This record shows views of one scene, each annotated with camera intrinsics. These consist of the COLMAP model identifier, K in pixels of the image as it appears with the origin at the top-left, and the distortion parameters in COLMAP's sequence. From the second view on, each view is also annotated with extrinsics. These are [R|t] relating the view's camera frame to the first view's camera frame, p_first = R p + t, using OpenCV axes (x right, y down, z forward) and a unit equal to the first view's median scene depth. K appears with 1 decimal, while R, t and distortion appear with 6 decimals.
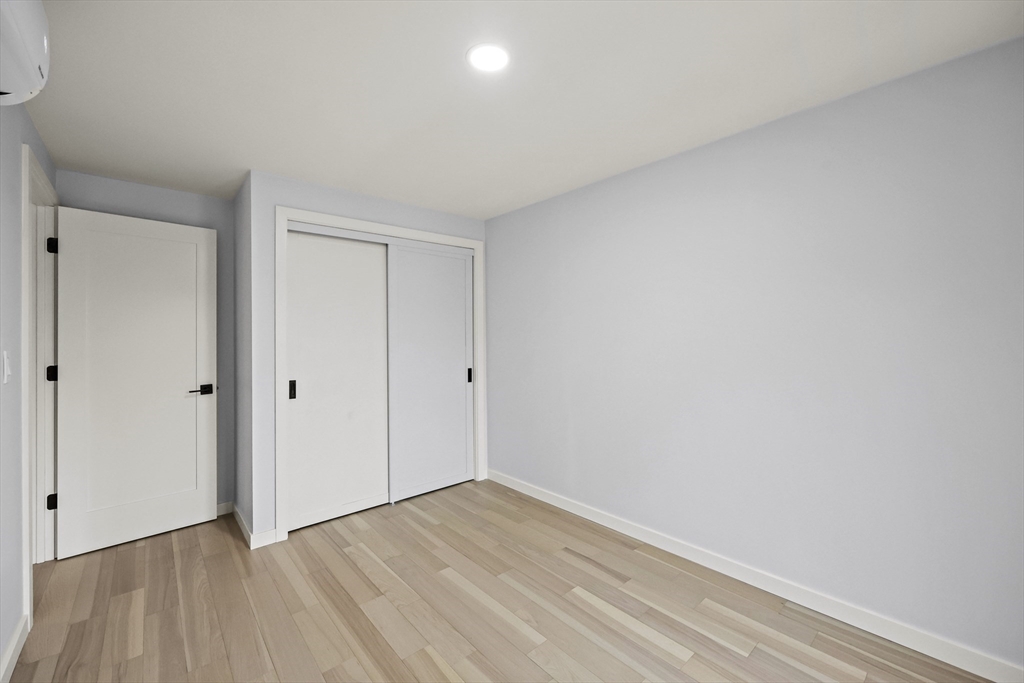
lens RADIAL K [[412.9, 0, 517.6], [0, 412.9, 336.8], [0, 0, 1]] dist [0.000044, 0.000384]
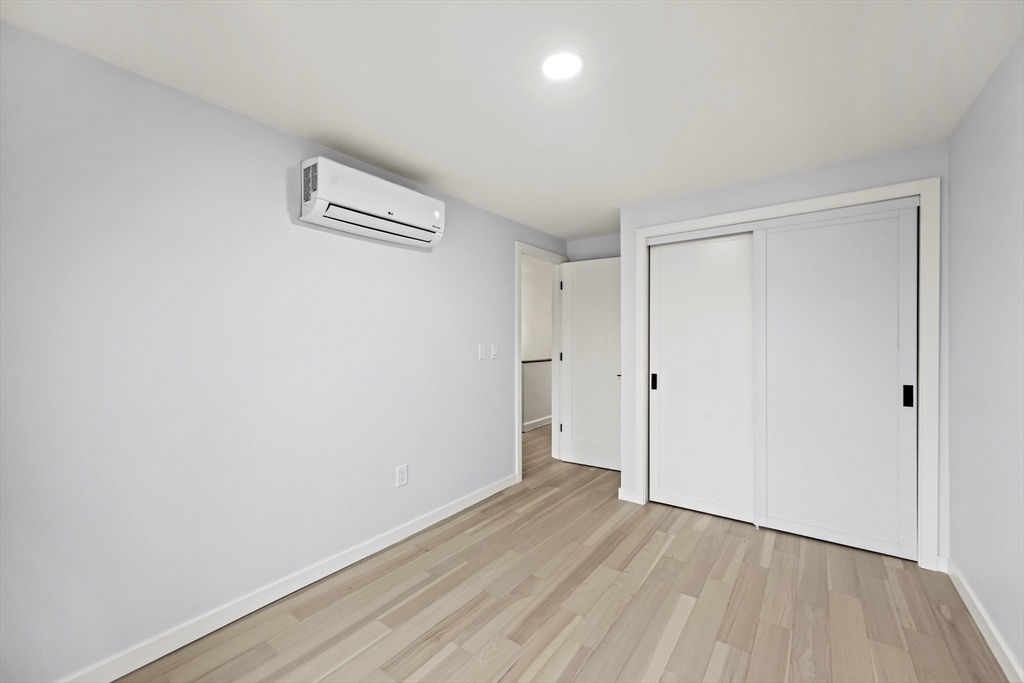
lens RADIAL K [[412.9, 0, 517.2], [0, 412.9, 339.4], [0, 0, 1]] dist [0.000044, 0.000384]
pose [[0.222447, 0.010676, -0.974886, 0.538780], [0.001229, 0.999936, 0.011231, -0.002782], [0.974944, -0.003697, 0.222419, 0.391975]]
